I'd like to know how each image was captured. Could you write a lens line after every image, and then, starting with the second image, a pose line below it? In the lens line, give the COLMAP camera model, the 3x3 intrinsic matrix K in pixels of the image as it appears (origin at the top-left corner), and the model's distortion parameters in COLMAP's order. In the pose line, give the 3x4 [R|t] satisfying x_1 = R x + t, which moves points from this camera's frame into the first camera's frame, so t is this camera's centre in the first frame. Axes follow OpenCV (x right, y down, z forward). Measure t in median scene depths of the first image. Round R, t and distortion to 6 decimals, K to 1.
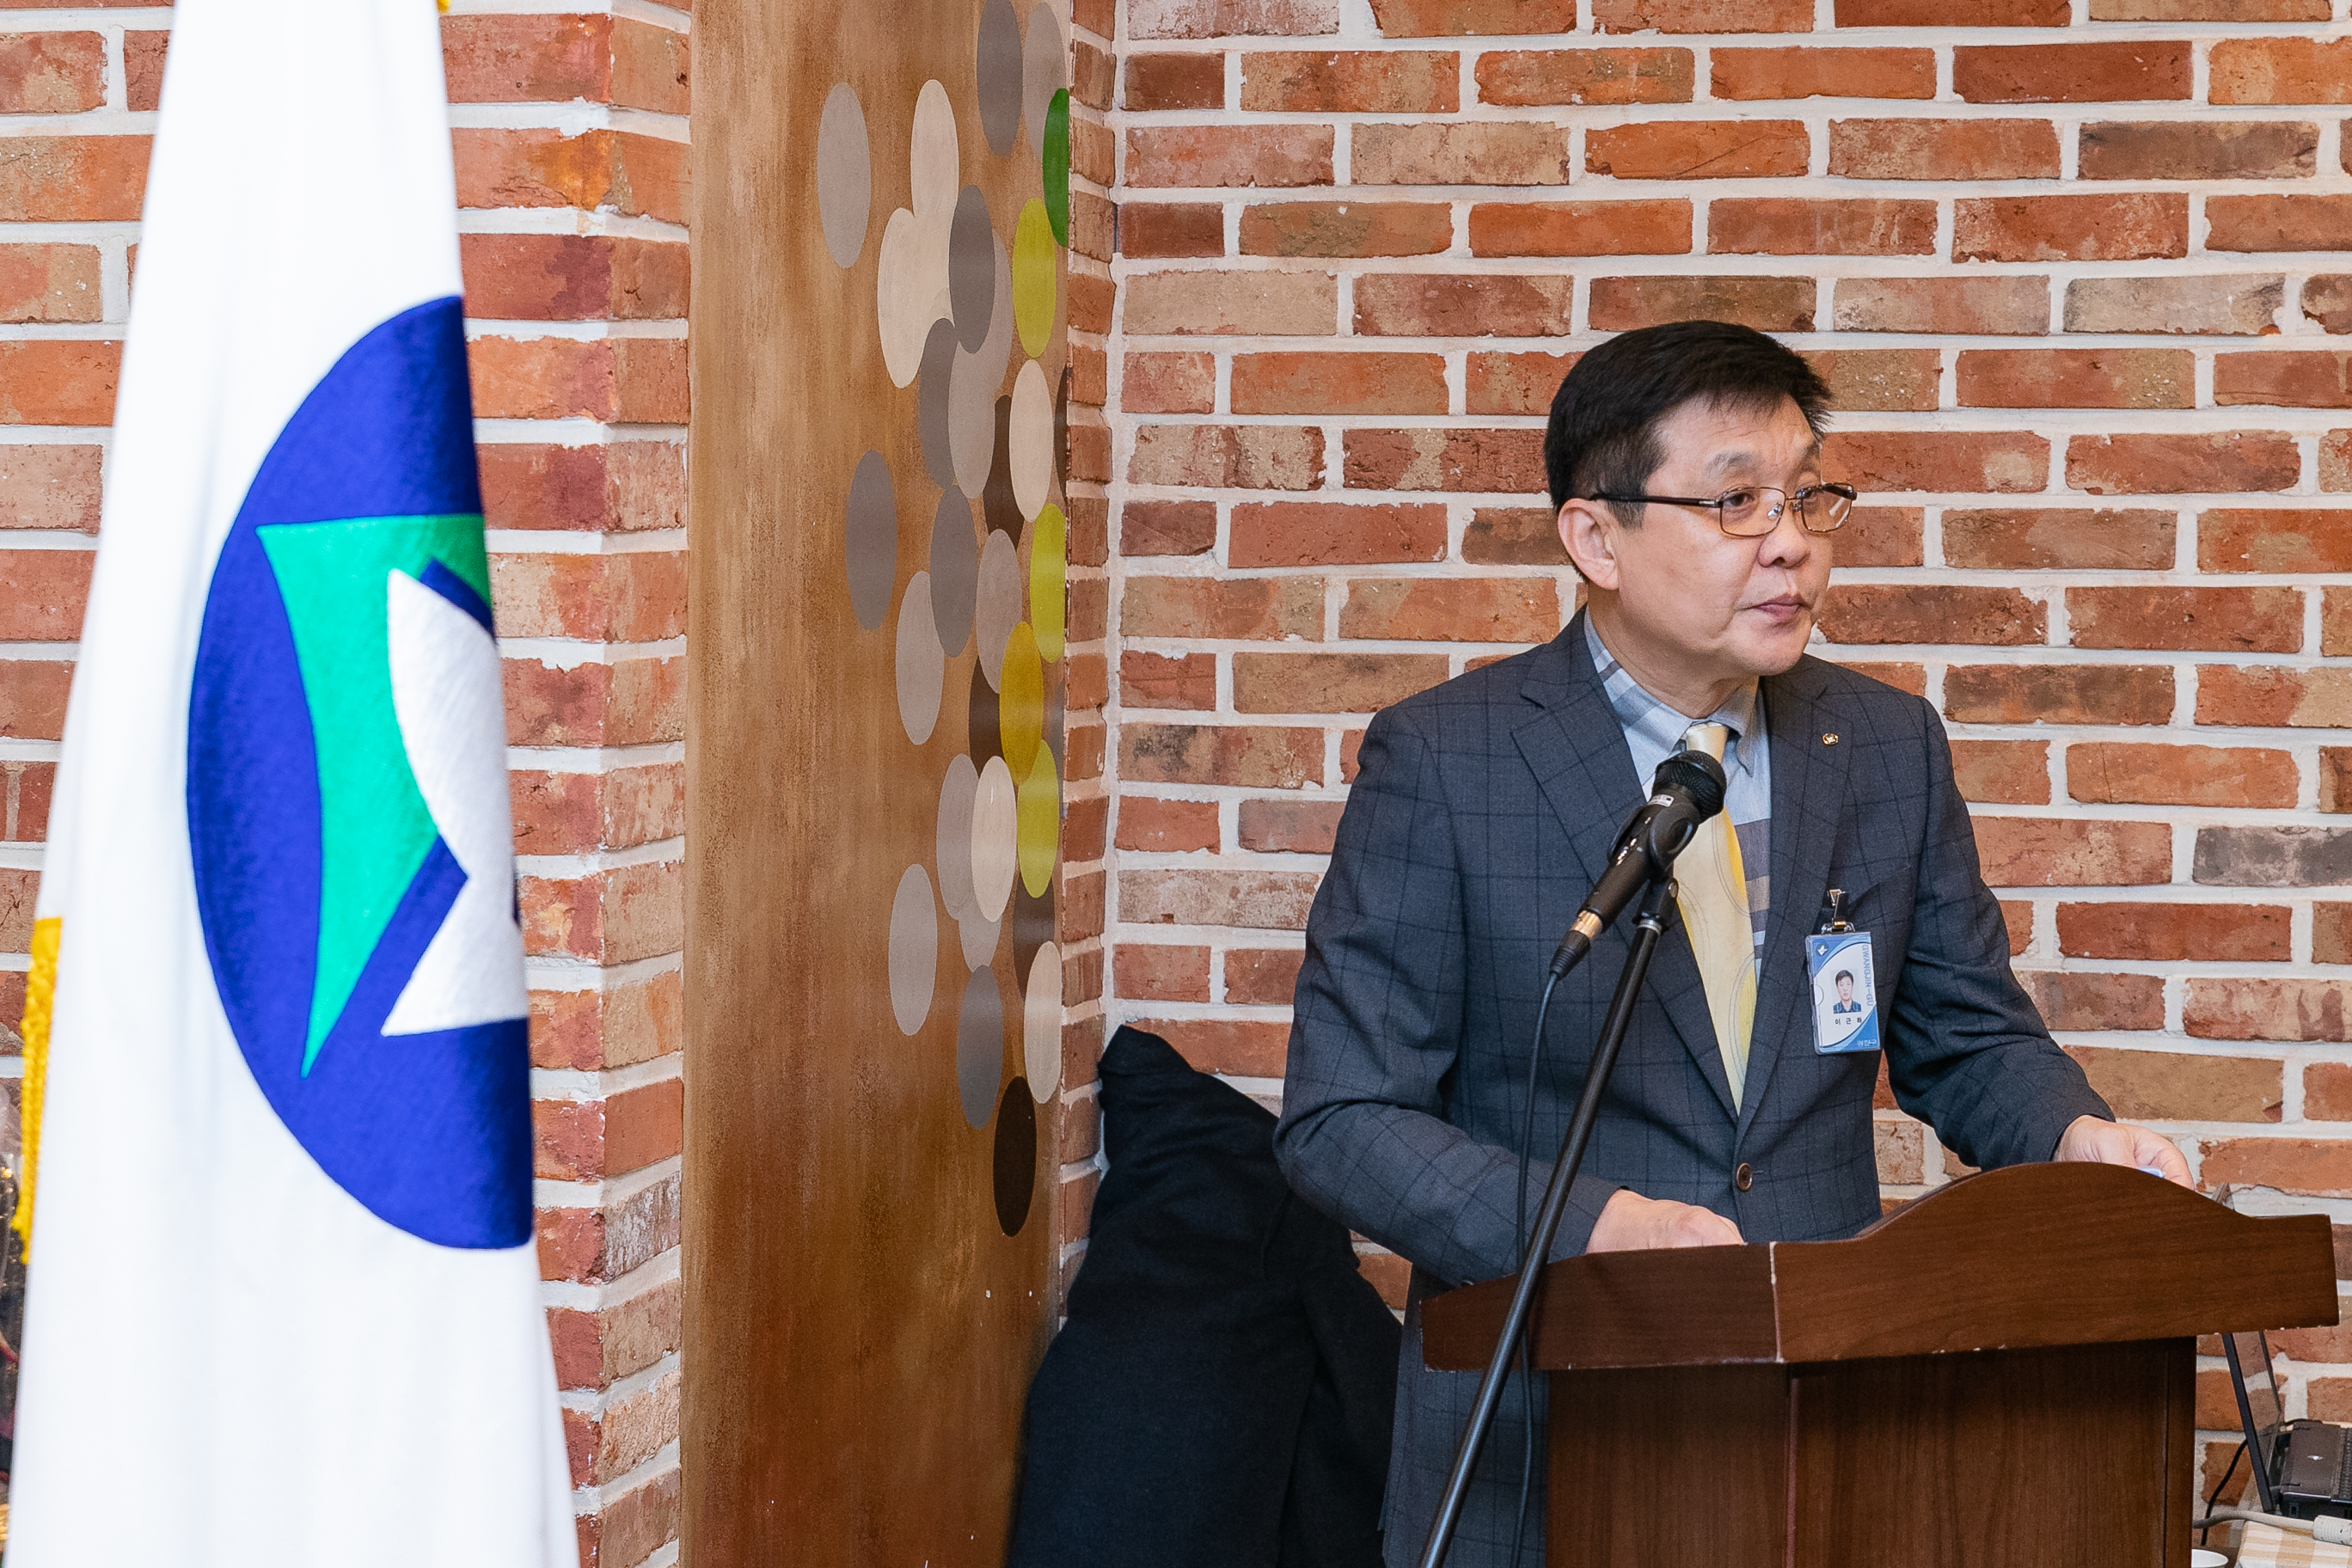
lens RADIAL K [[4338.5, 0, 1175.1], [0, 4338.5, 783.9], [0, 0, 1]] dist [-0.002833, 0.000000]
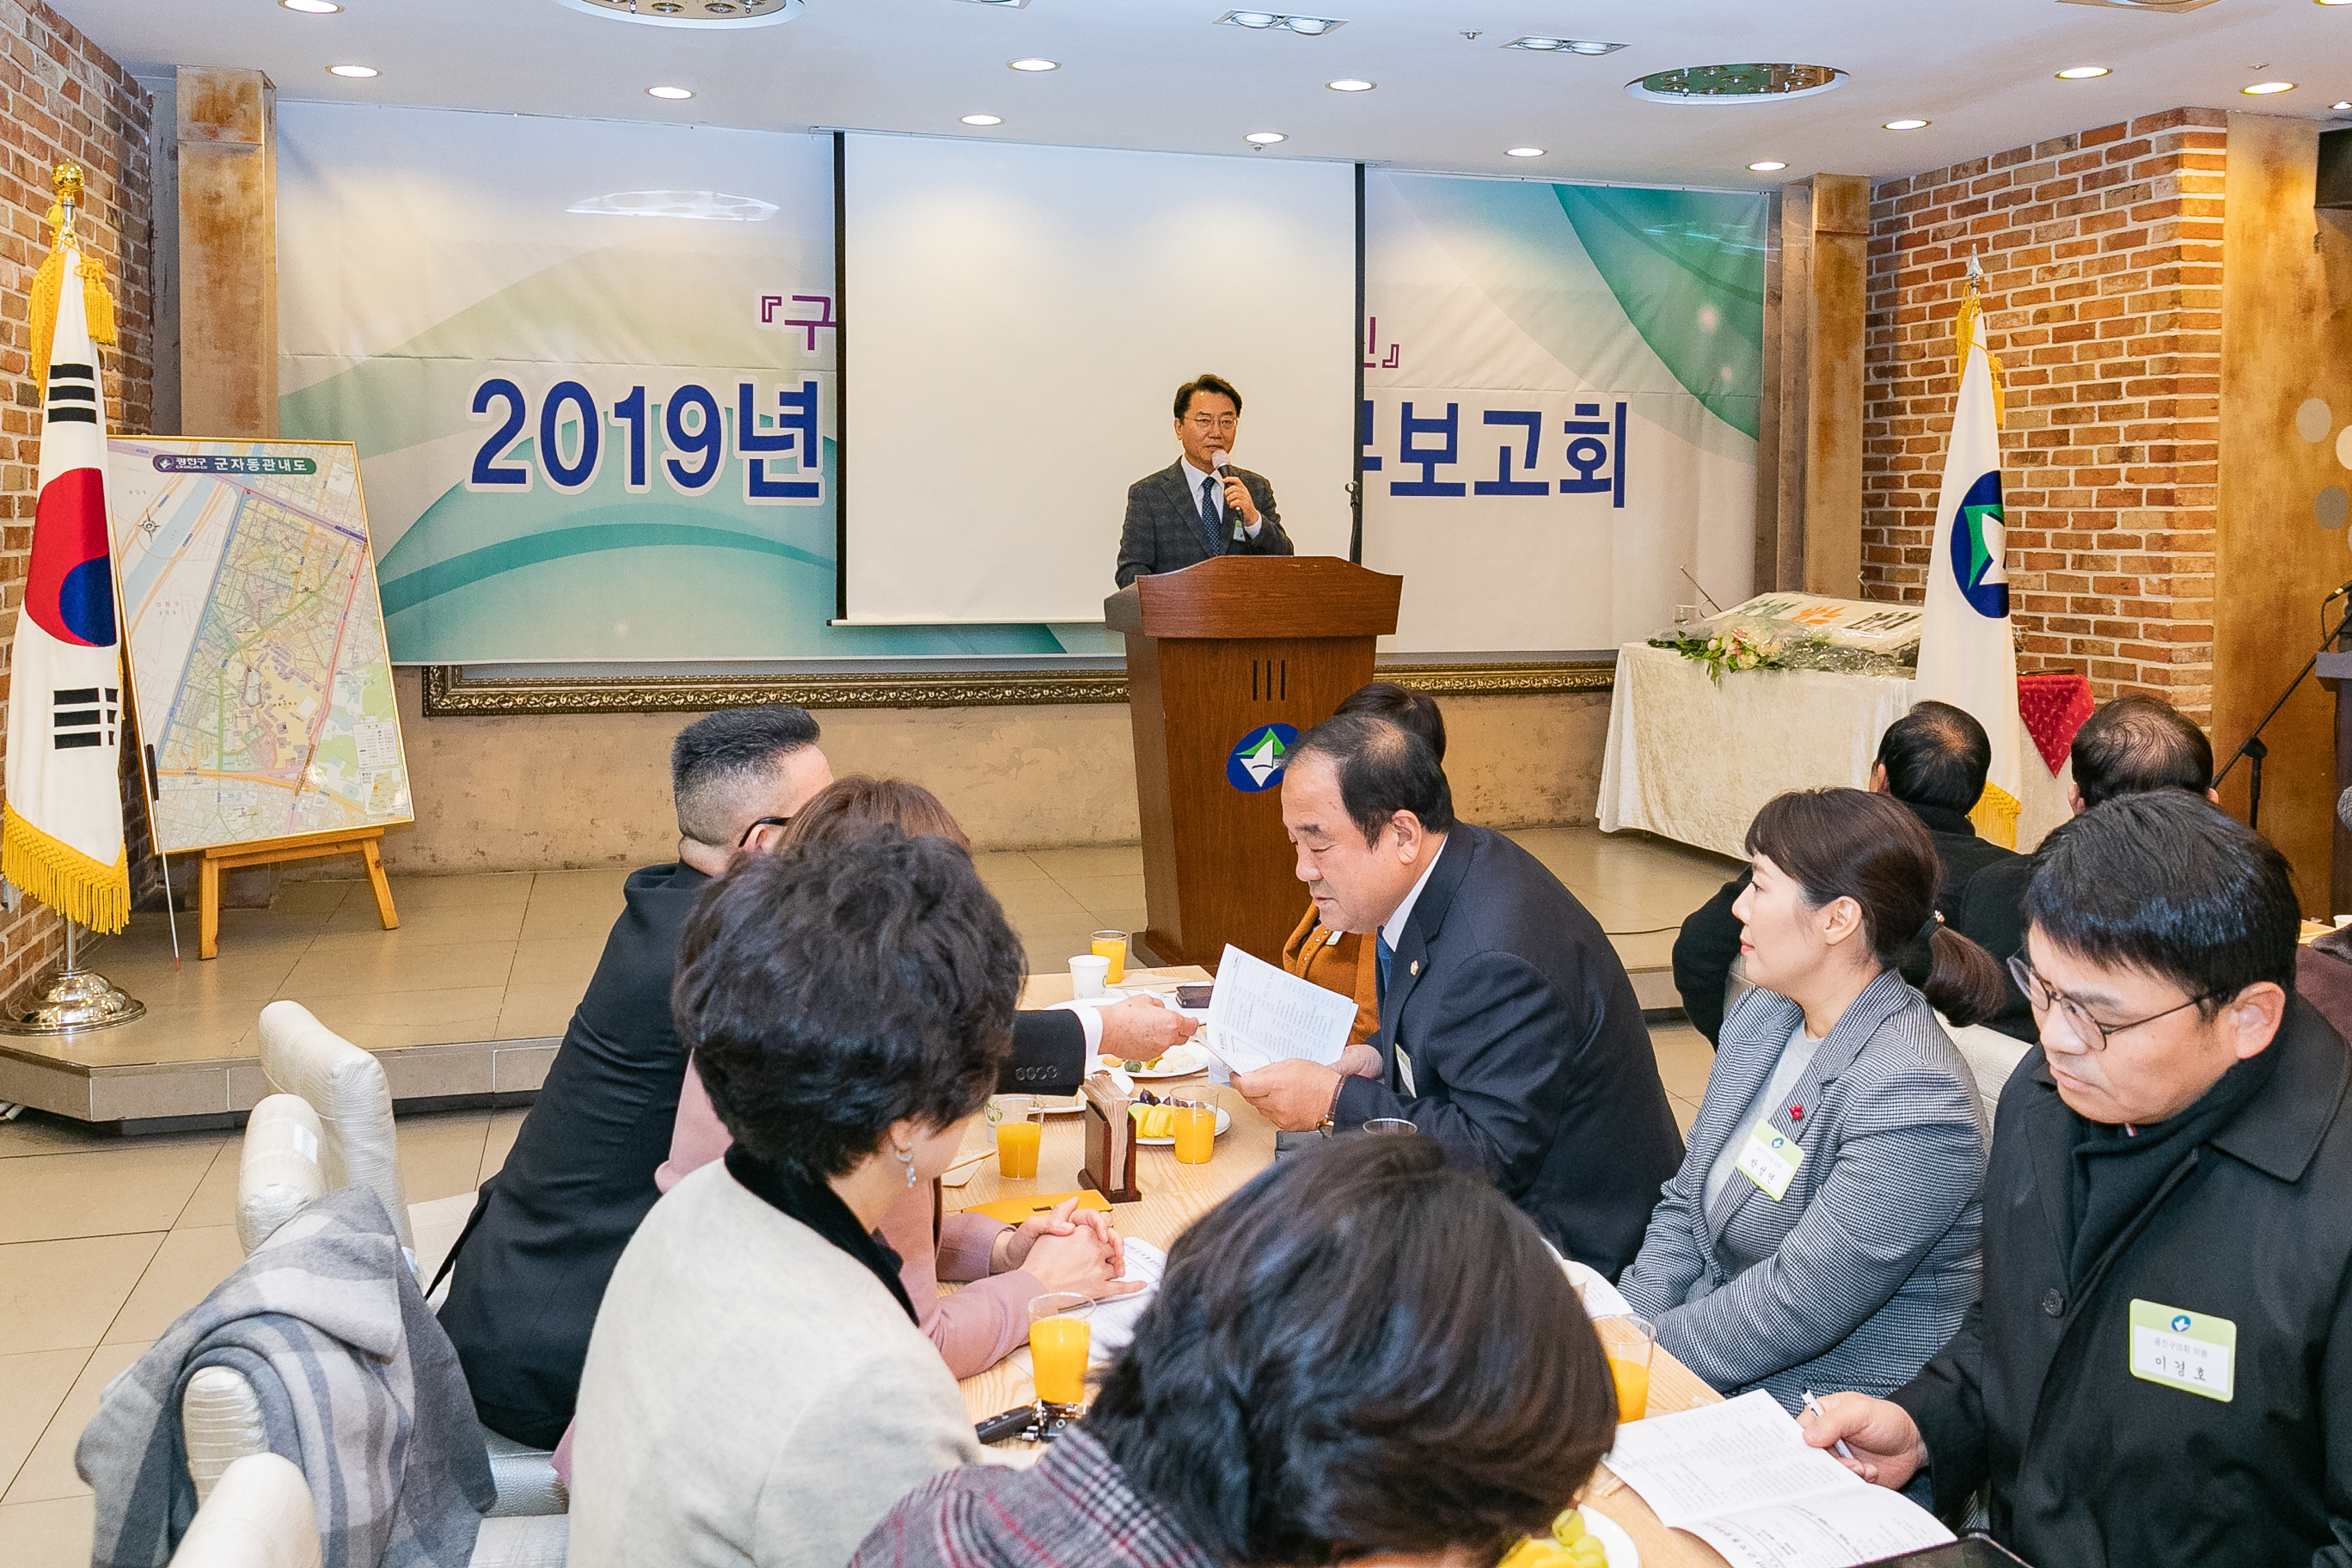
lens RADIAL K [[1964.4, 0, 1221.8], [0, 1964.4, 585.5], [0, 0, 1]] dist [0.004644, -0.005267]
pose [[0.519759, 0.024625, -0.853958, 1.188875], [-0.040658, 0.999165, 0.004066, 0.063853], [0.853345, 0.032607, 0.520326, -1.037484]]
